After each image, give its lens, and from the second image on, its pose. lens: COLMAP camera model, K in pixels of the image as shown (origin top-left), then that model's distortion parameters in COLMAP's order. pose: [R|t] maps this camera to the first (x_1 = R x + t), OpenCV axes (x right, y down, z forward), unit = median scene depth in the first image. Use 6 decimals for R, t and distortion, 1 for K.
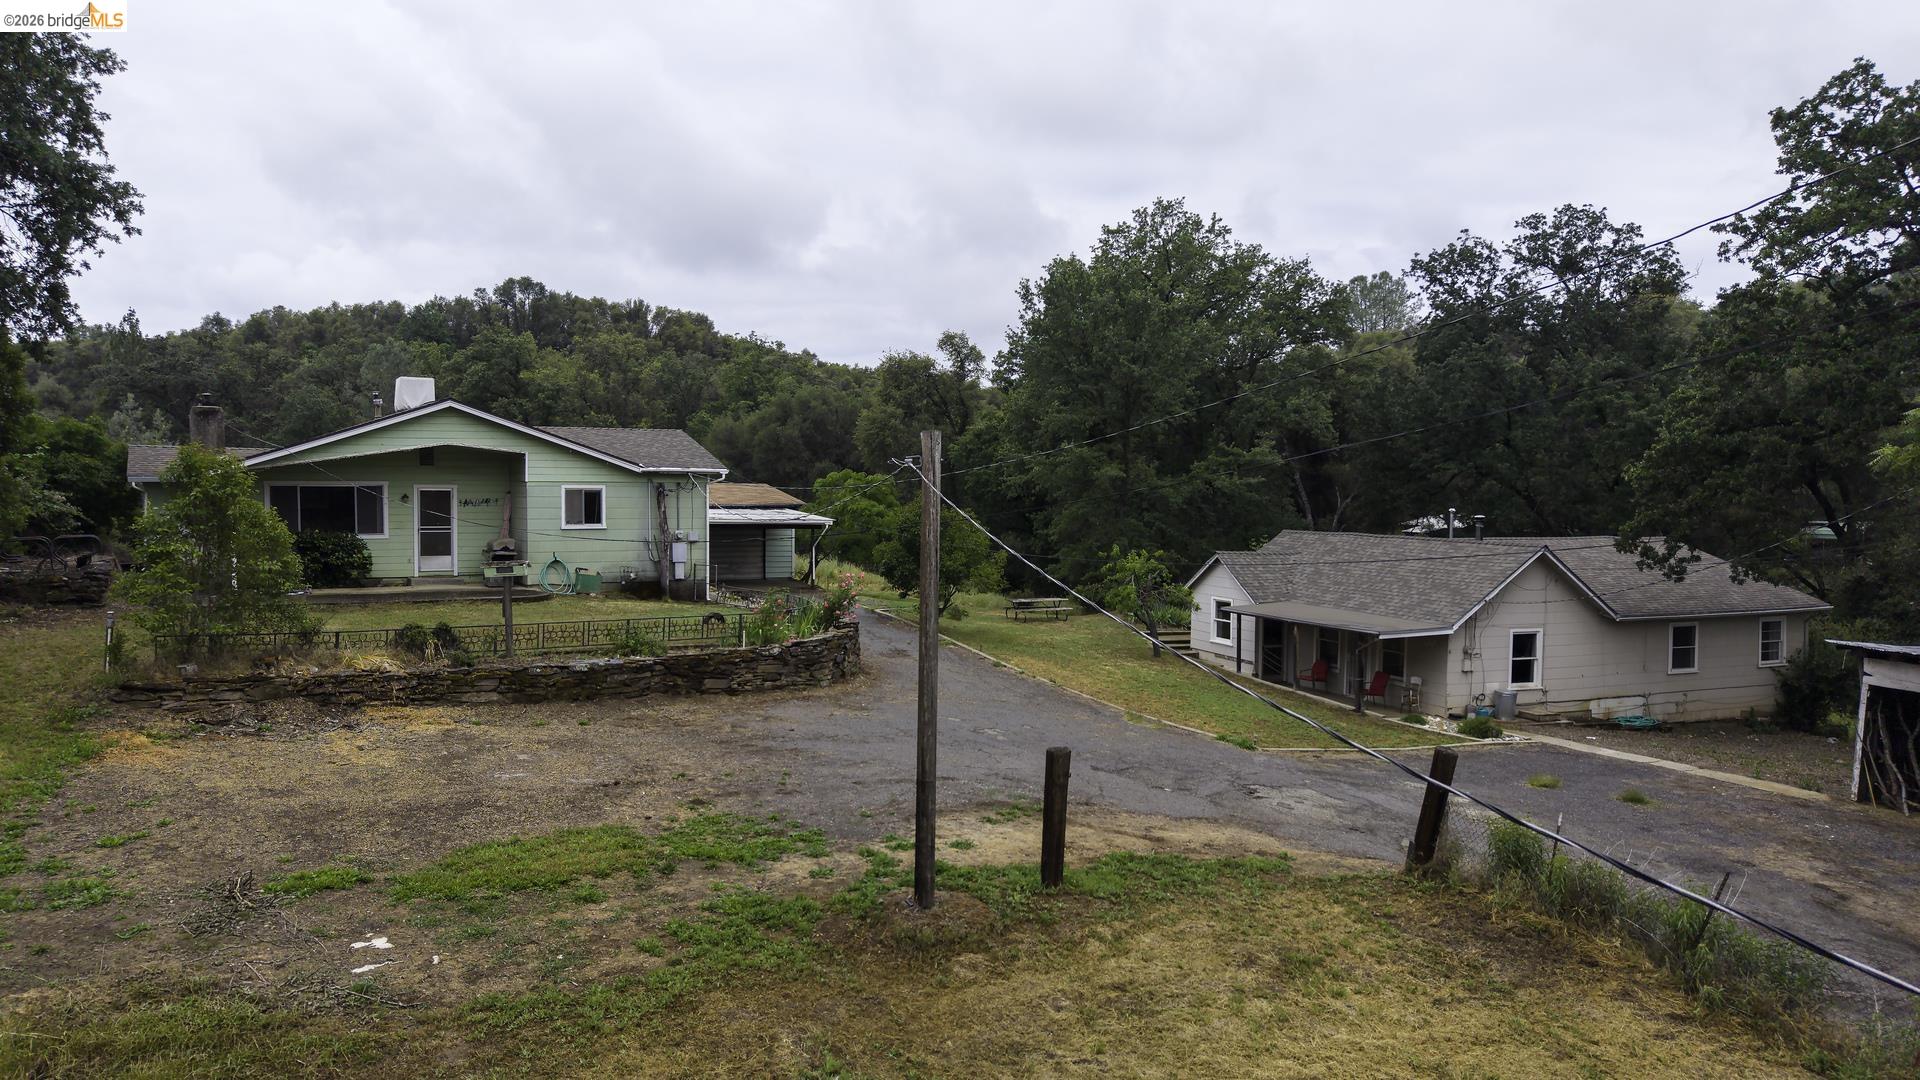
lens RADIAL K [[1270.8, 0, 960.0], [0, 1270.8, 540.0], [0, 0, 1]] dist [0.058000, -0.074553]
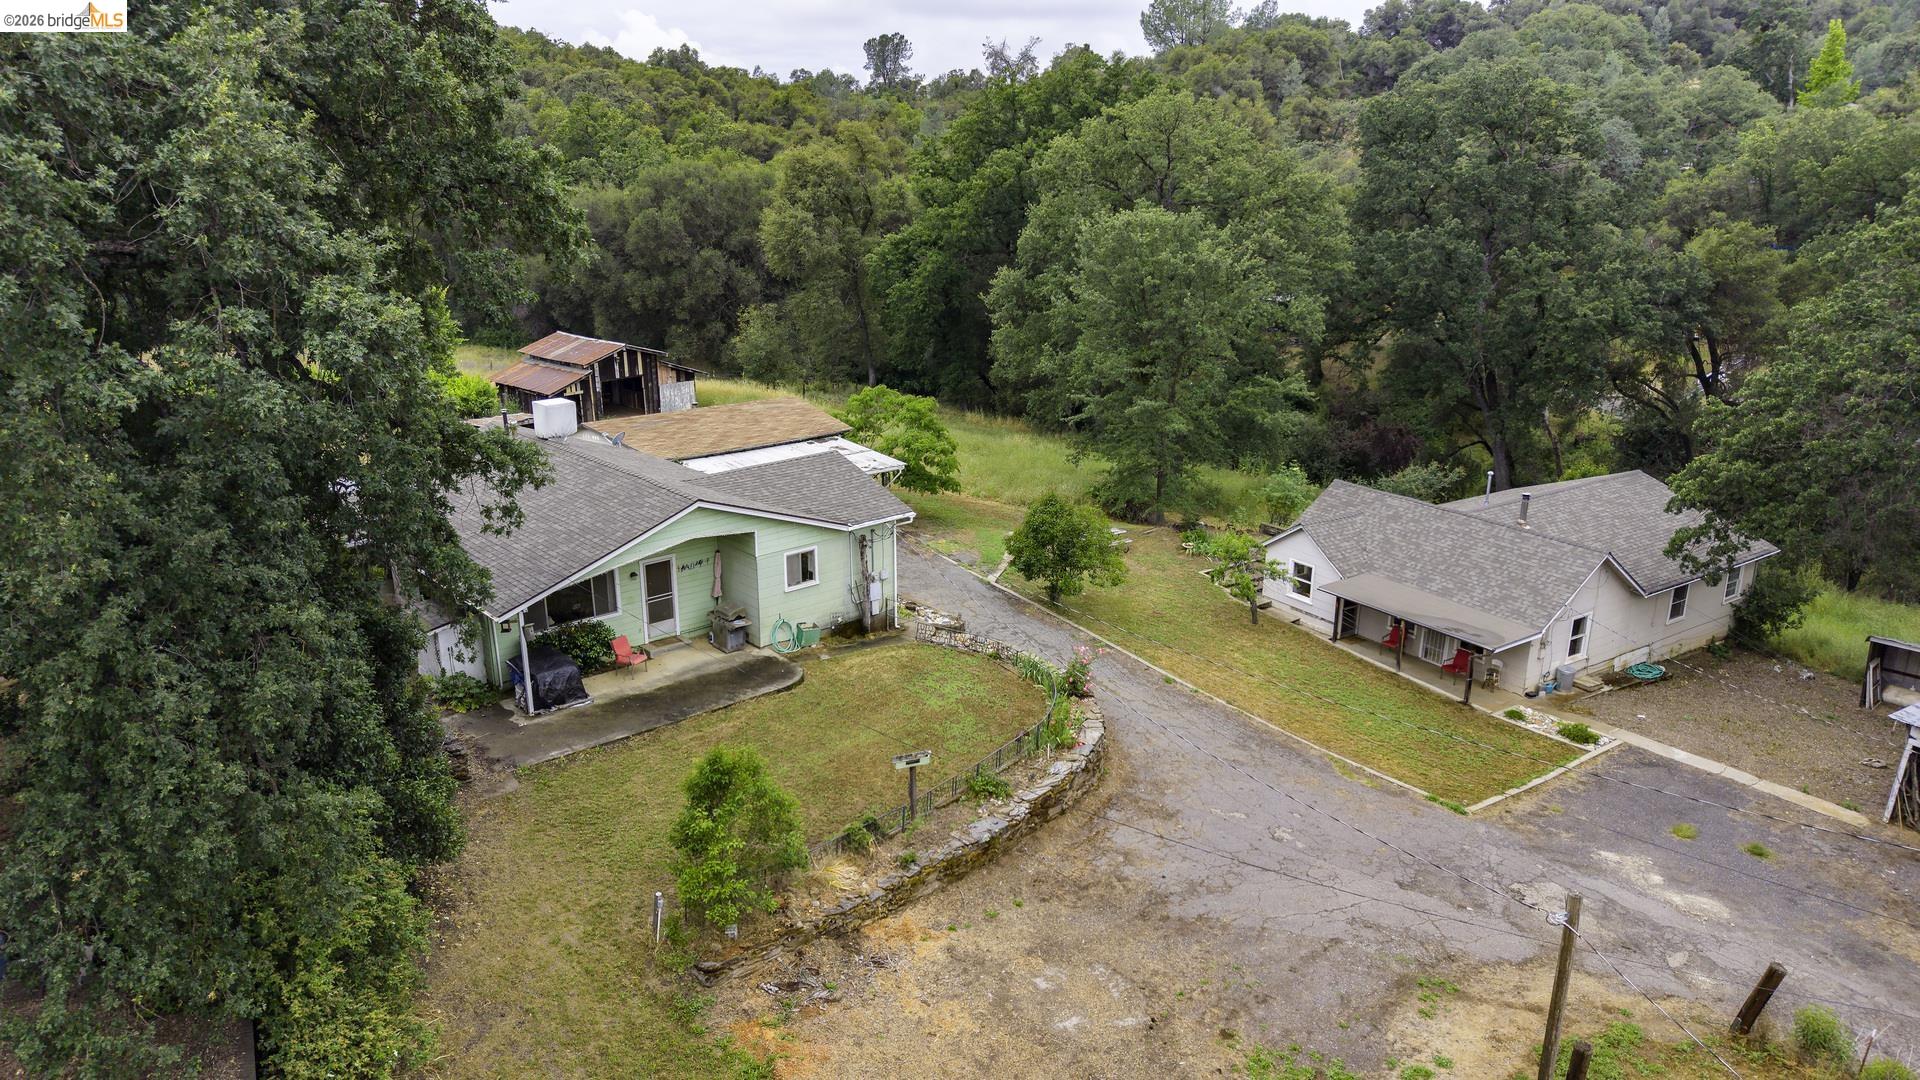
lens RADIAL K [[1282.2, 0, 960.0], [0, 1282.2, 540.0], [0, 0, 1]] dist [0.068423, -0.075396]
pose [[0.982020, -0.053851, 0.180933, -0.348166], [0.005867, 0.966692, 0.255873, -0.312682], [-0.188685, -0.250211, 0.949627, -0.028038]]
